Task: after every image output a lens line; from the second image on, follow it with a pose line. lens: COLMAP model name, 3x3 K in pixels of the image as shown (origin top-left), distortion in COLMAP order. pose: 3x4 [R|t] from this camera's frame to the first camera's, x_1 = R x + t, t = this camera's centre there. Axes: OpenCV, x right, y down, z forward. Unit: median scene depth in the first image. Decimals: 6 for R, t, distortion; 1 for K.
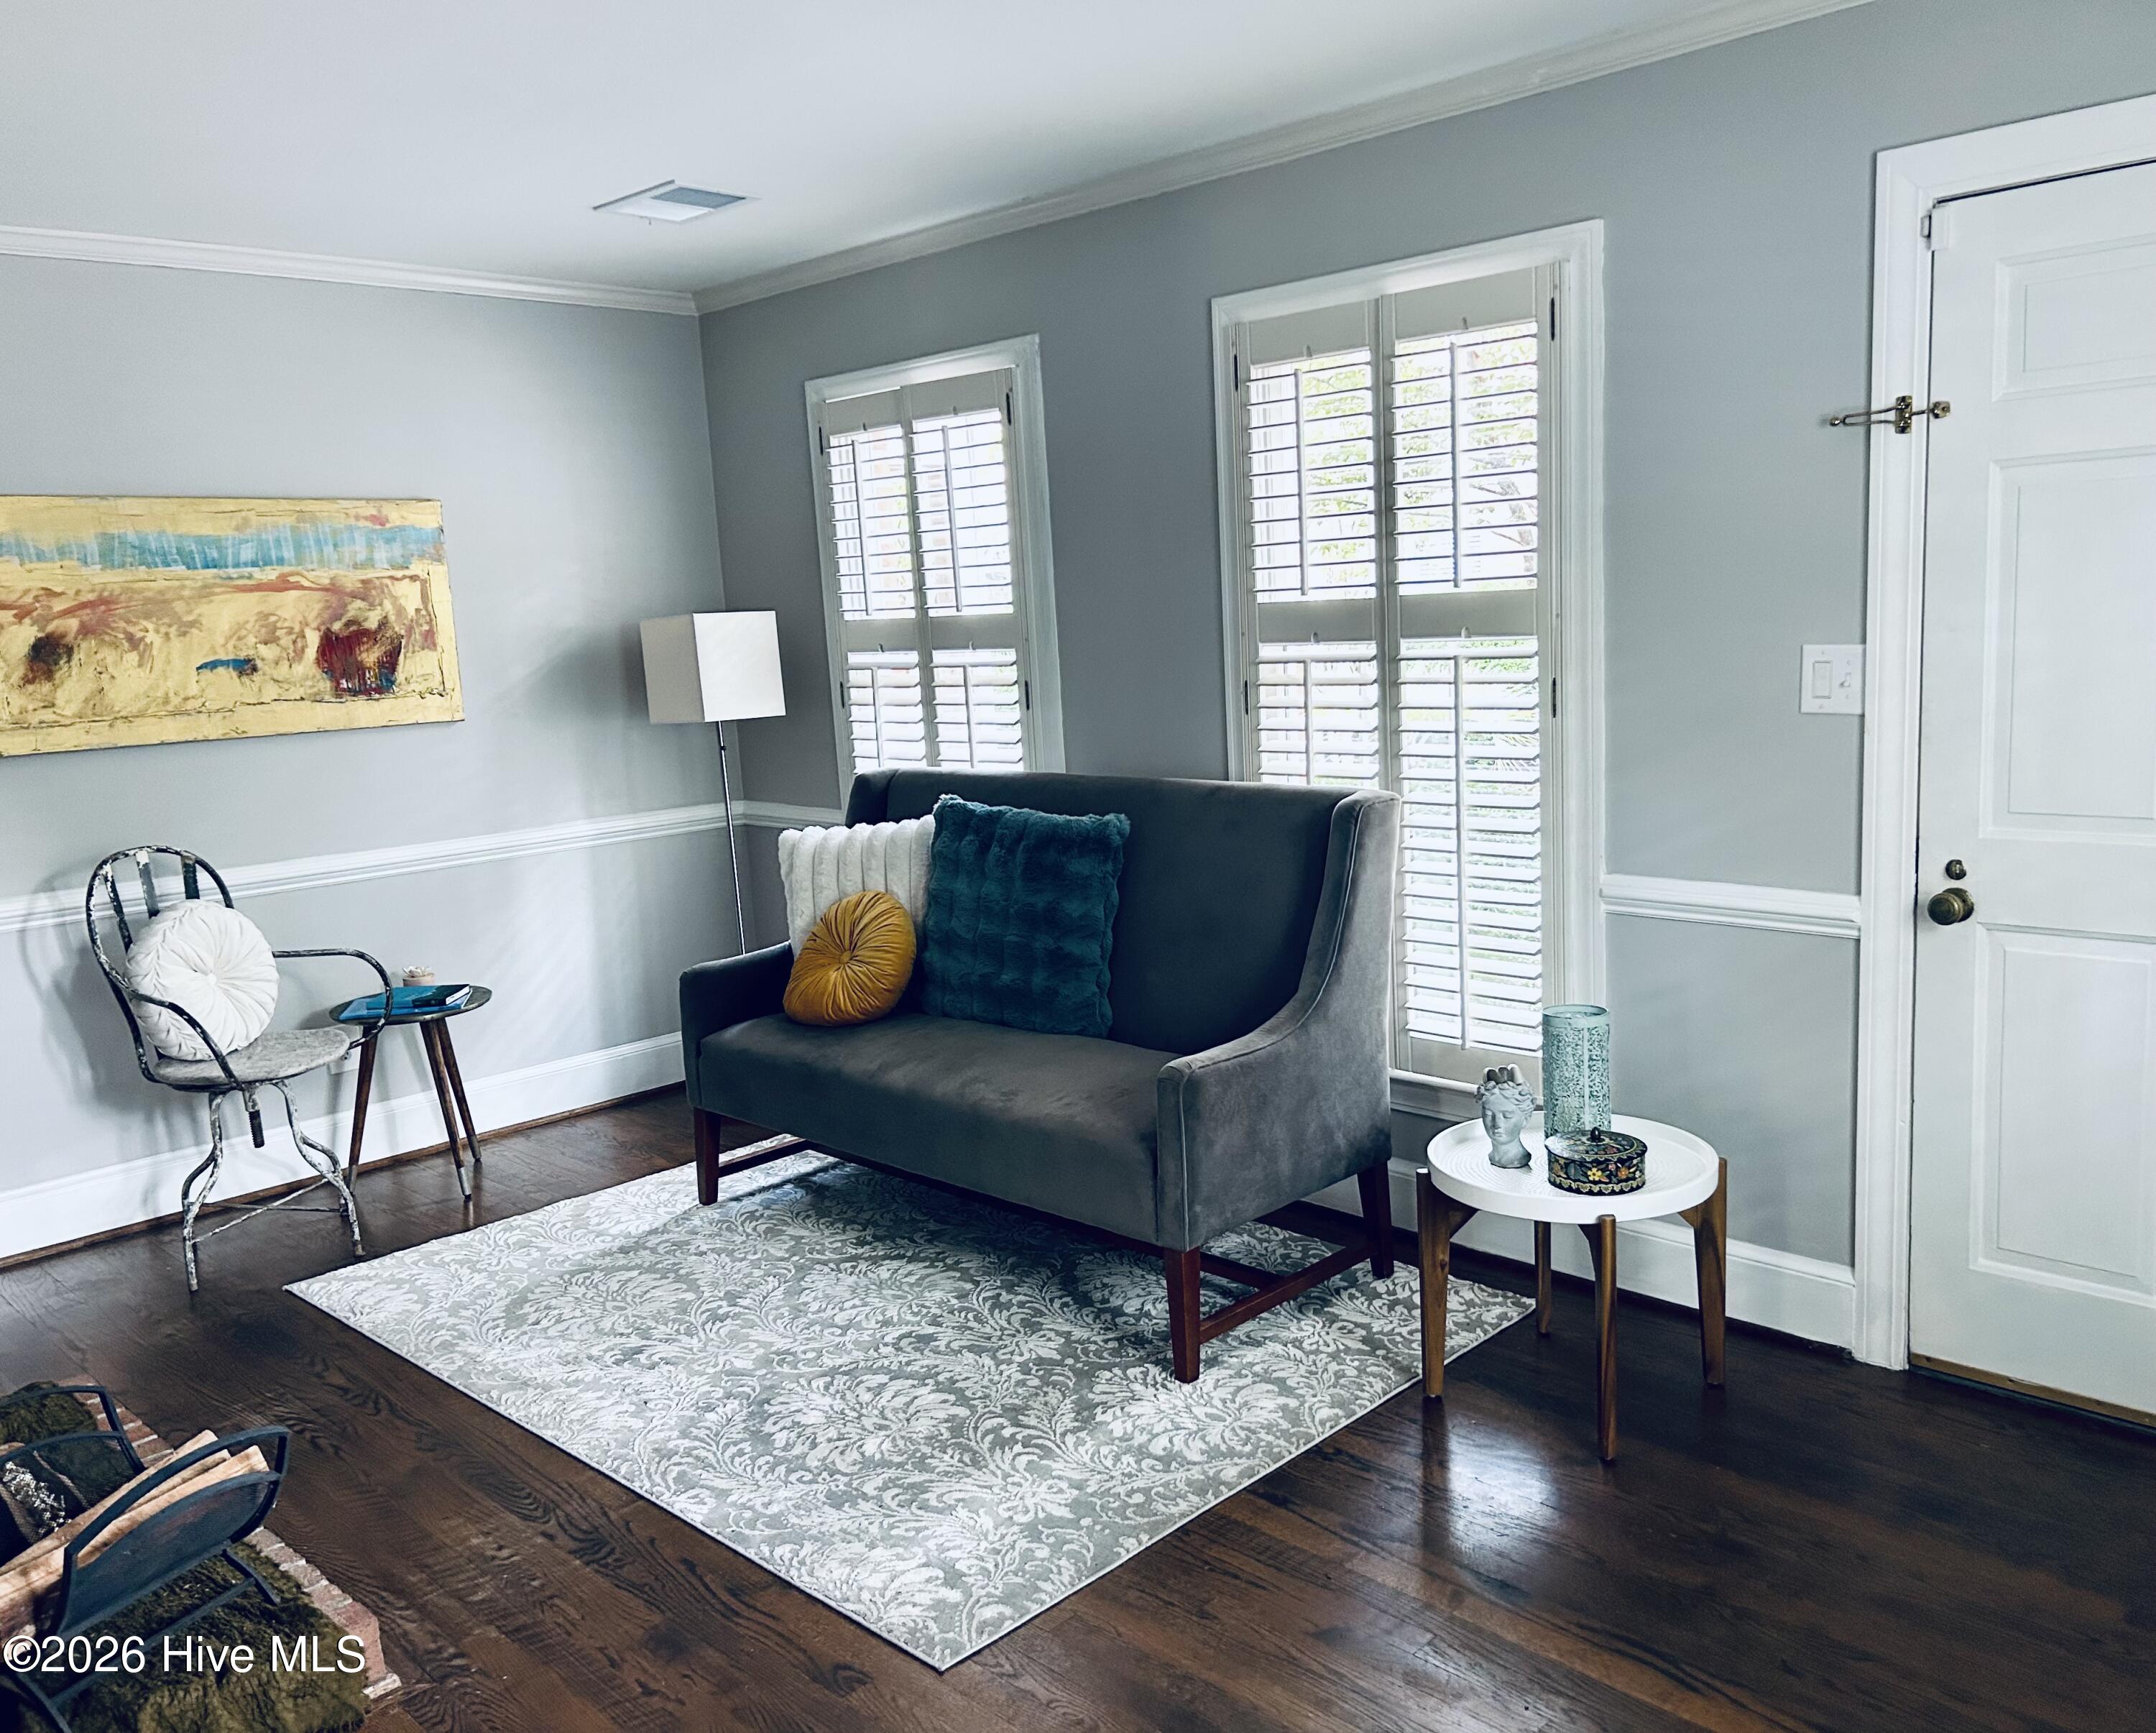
lens RADIAL K [[1788.8, 0, 1067.7], [0, 1788.8, 853.0], [0, 0, 1]] dist [0.043064, -0.003555]
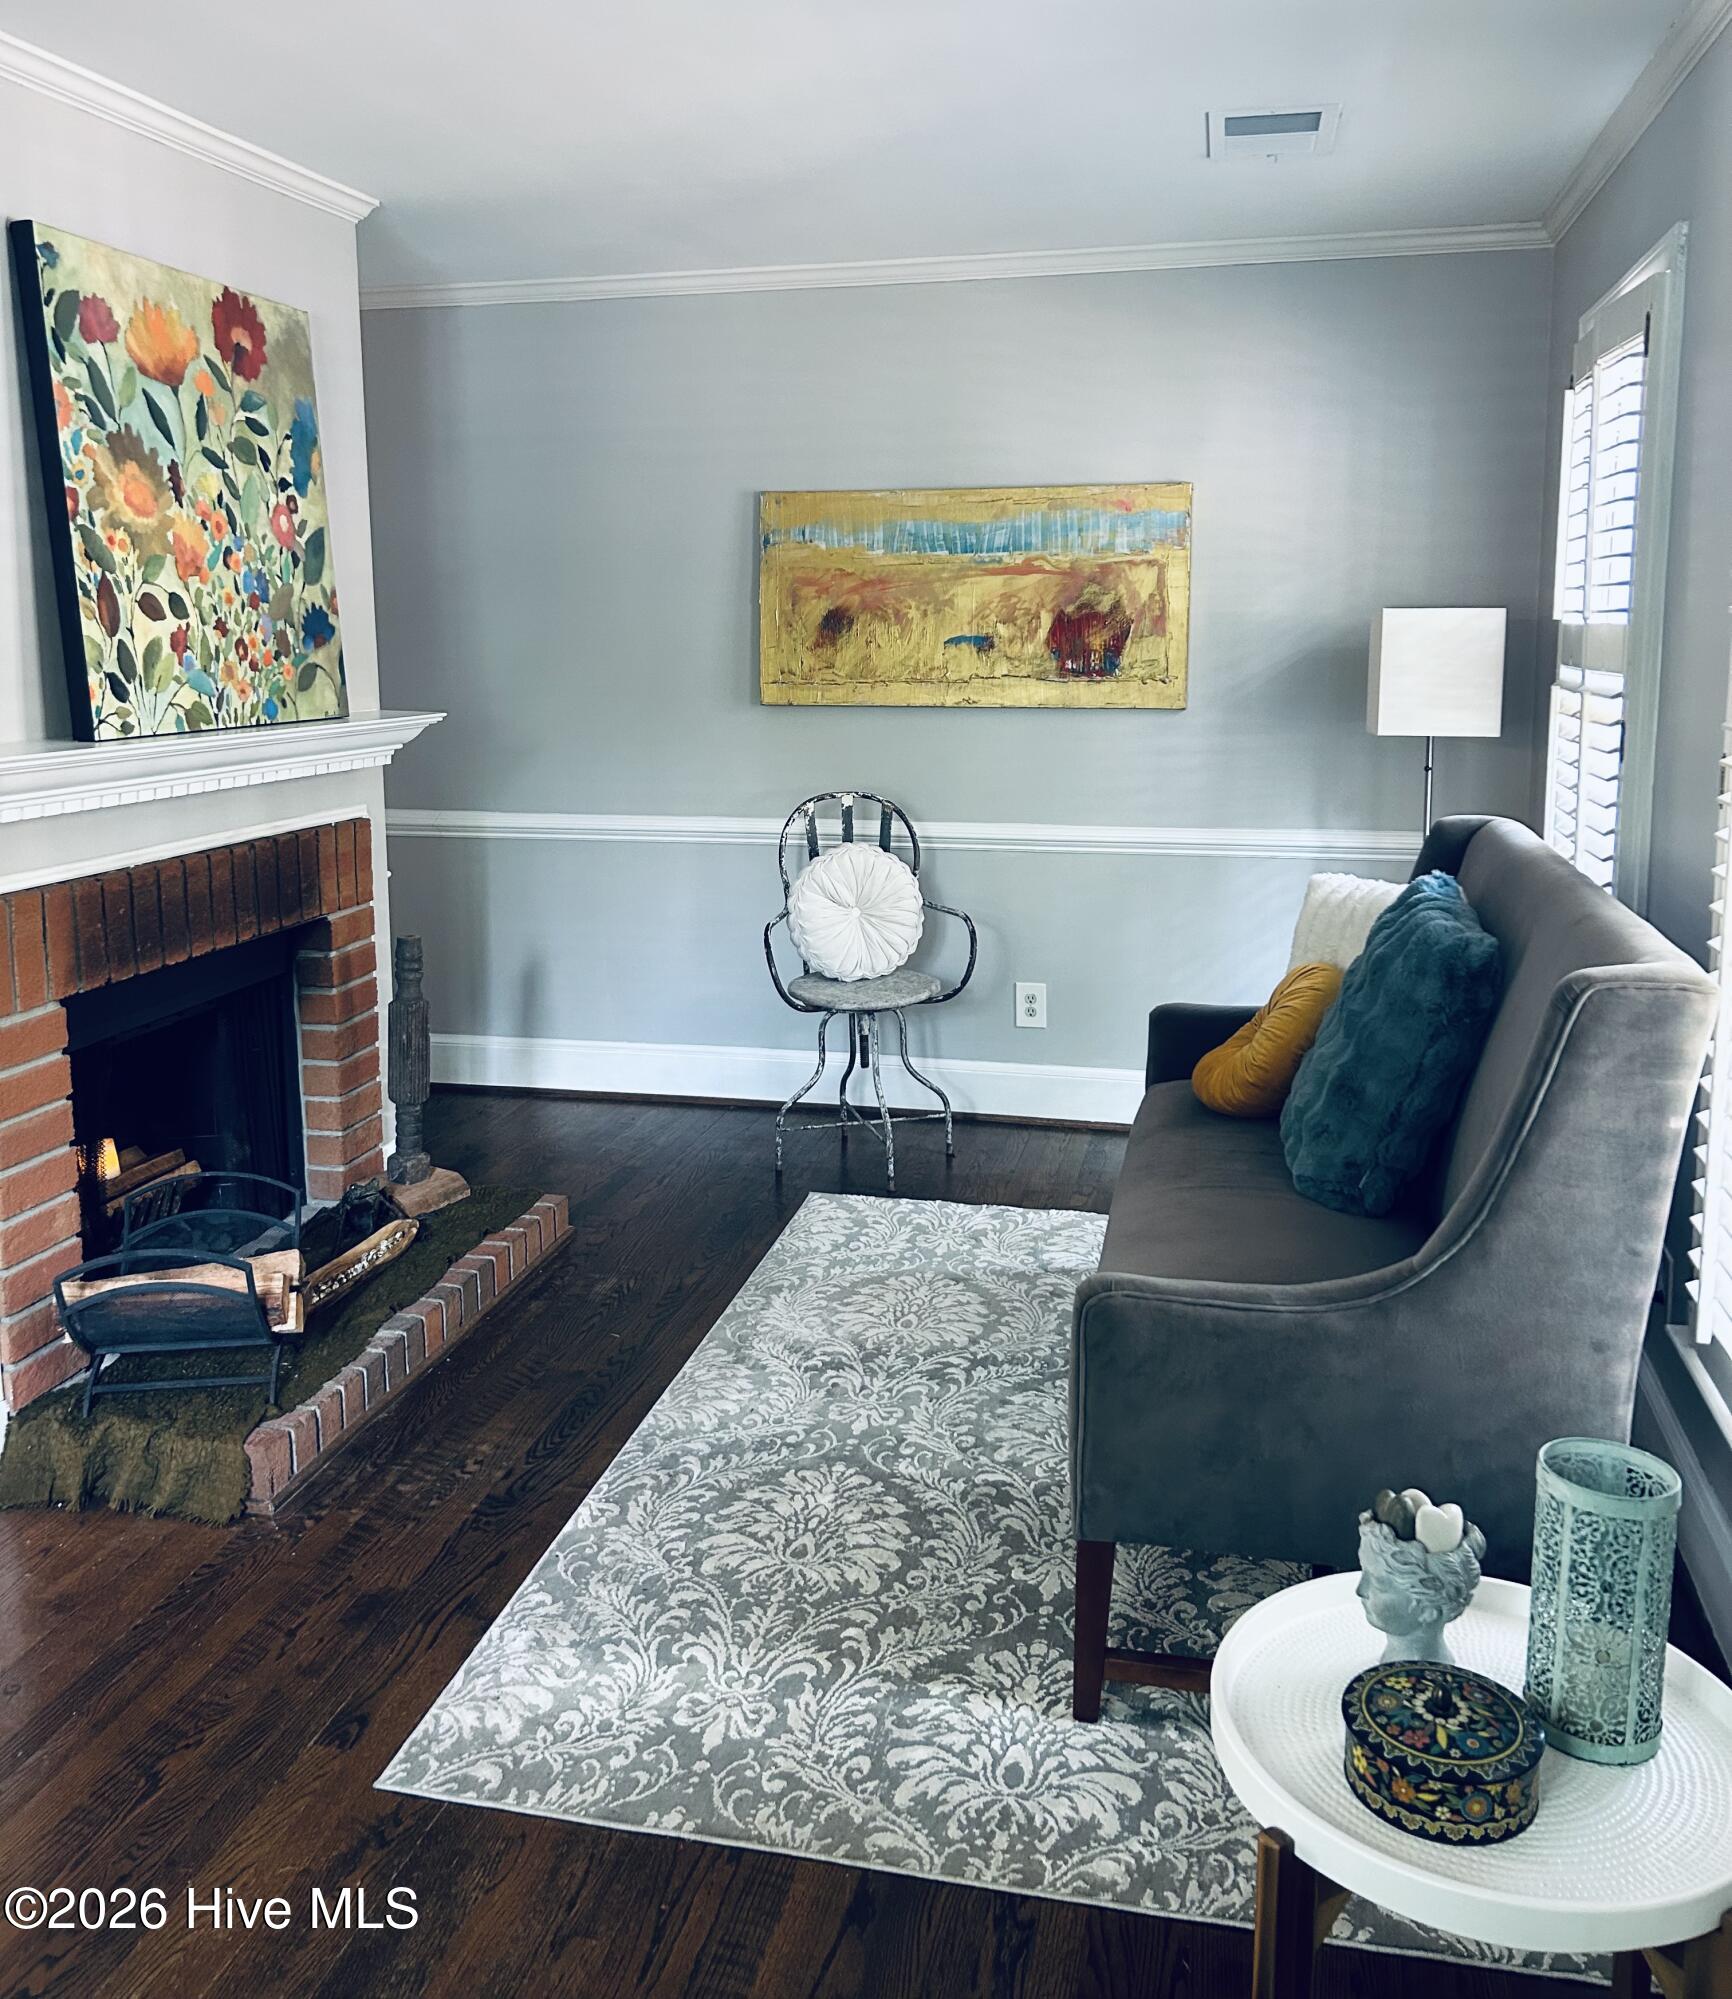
lens RADIAL K [[1706.0, 0, 845.2], [0, 1706.0, 831.2], [0, 0, 1]] dist [0.072174, -0.086629]
pose [[0.520173, 0.149397, -0.840893, 0.387711], [-0.139053, 0.986259, 0.089206, -0.070928], [0.842665, 0.070526, 0.533800, 0.381749]]
